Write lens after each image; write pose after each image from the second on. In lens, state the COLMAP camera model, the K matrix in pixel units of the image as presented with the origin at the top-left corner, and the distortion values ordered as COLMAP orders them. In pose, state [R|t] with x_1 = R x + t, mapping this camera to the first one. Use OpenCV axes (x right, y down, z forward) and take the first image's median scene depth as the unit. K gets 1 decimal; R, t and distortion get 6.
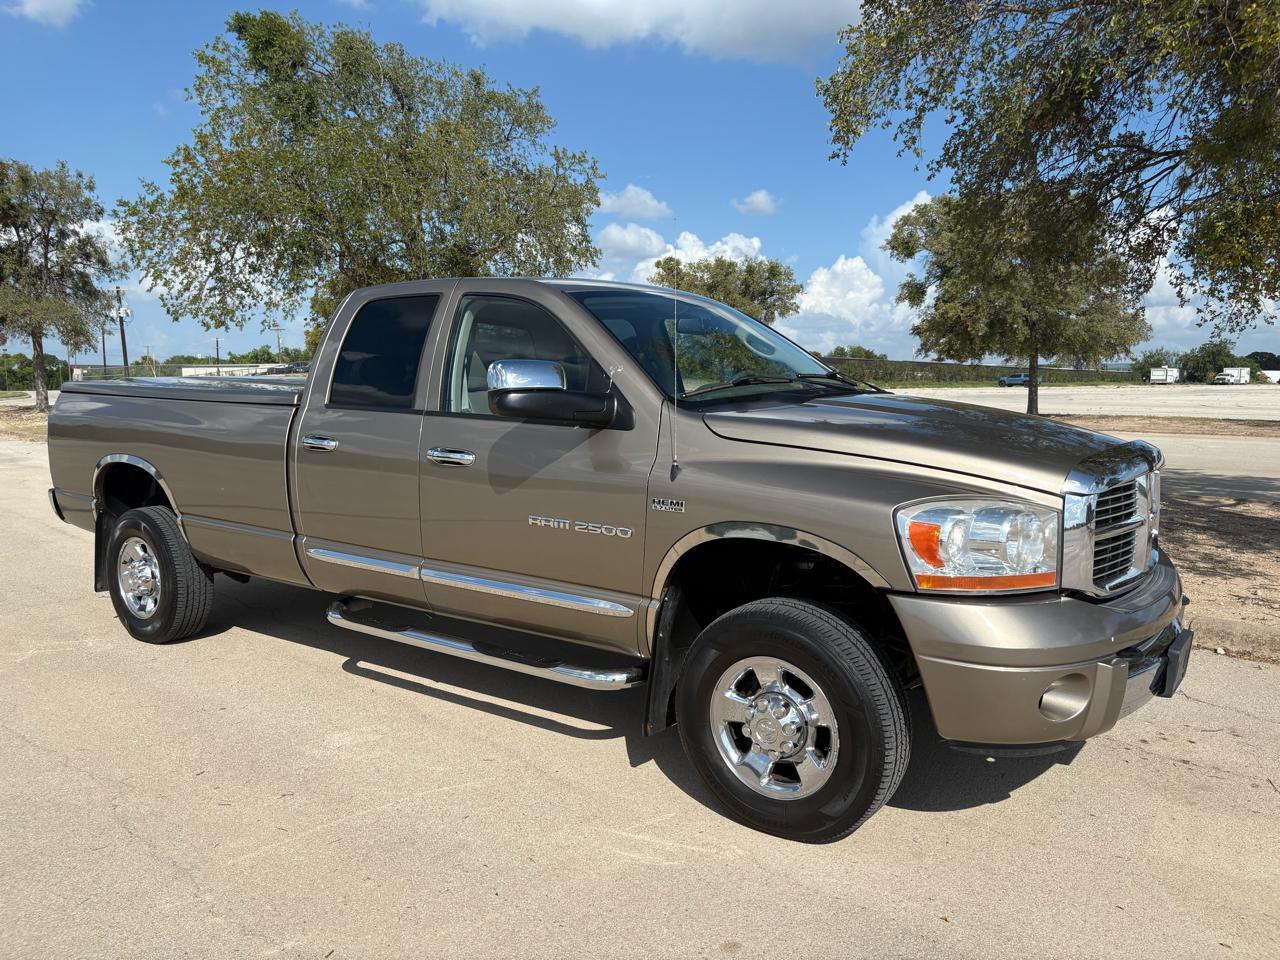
lens RADIAL K [[972.0, 0, 640.5], [0, 972.0, 481.2], [0, 0, 1]] dist [0.008883, 0.003387]
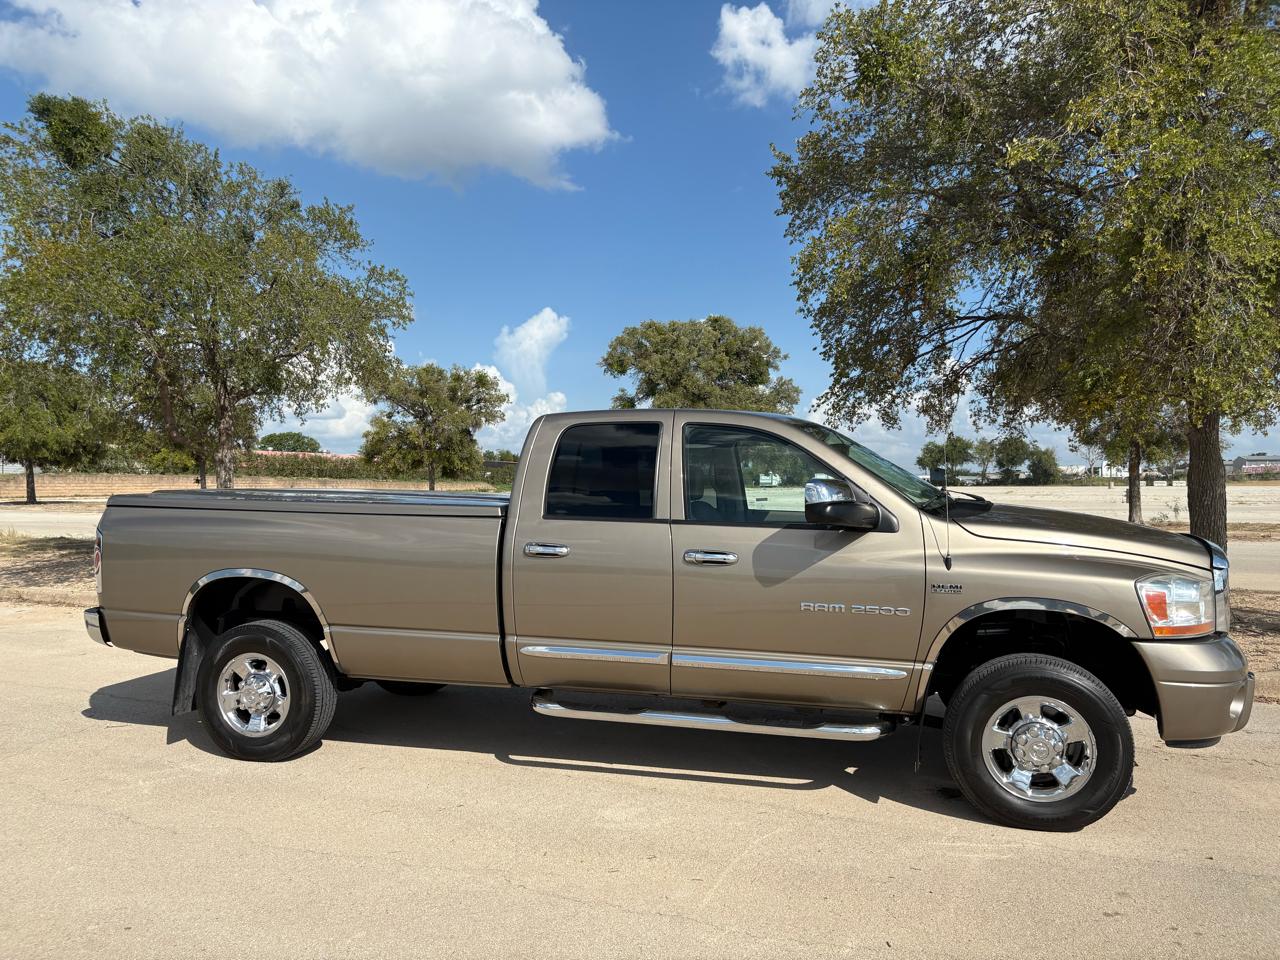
lens RADIAL K [[963.8, 0, 636.9], [0, 963.8, 478.3], [0, 0, 1]] dist [0.010333, -0.005332]
pose [[0.935975, 0.000798, 0.352064, -0.592427], [0.037294, 0.994147, -0.101399, -0.005114], [-0.350084, 0.108037, 0.930467, -0.073029]]
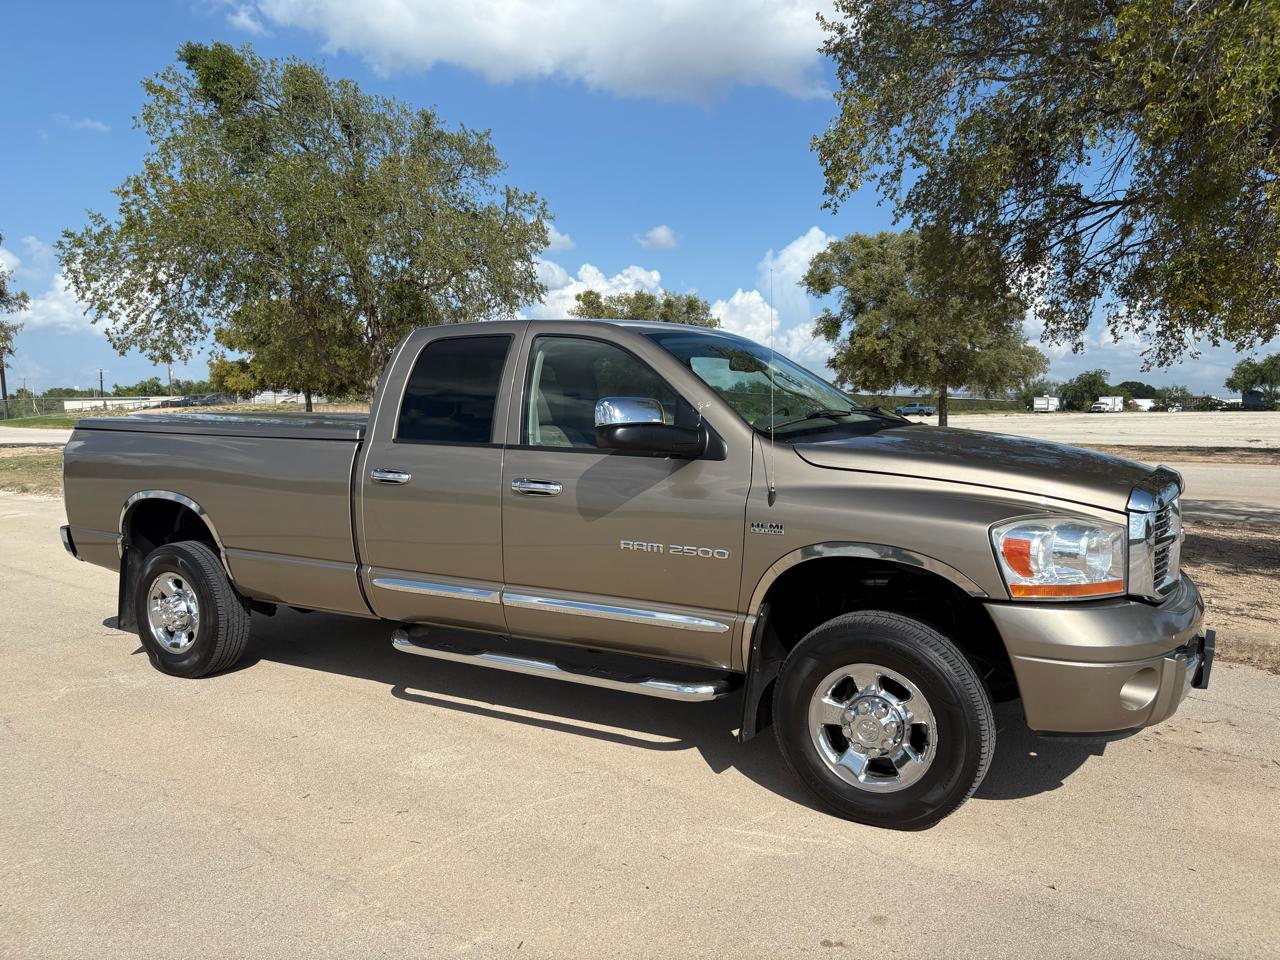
lens RADIAL K [[969.9, 0, 638.2], [0, 969.9, 481.5], [0, 0, 1]] dist [0.012199, -0.002487]
pose [[0.995360, -0.012558, 0.095393, -0.156587], [0.015522, 0.999418, -0.030386, 0.002016], [-0.094956, 0.031726, 0.994976, -0.057243]]
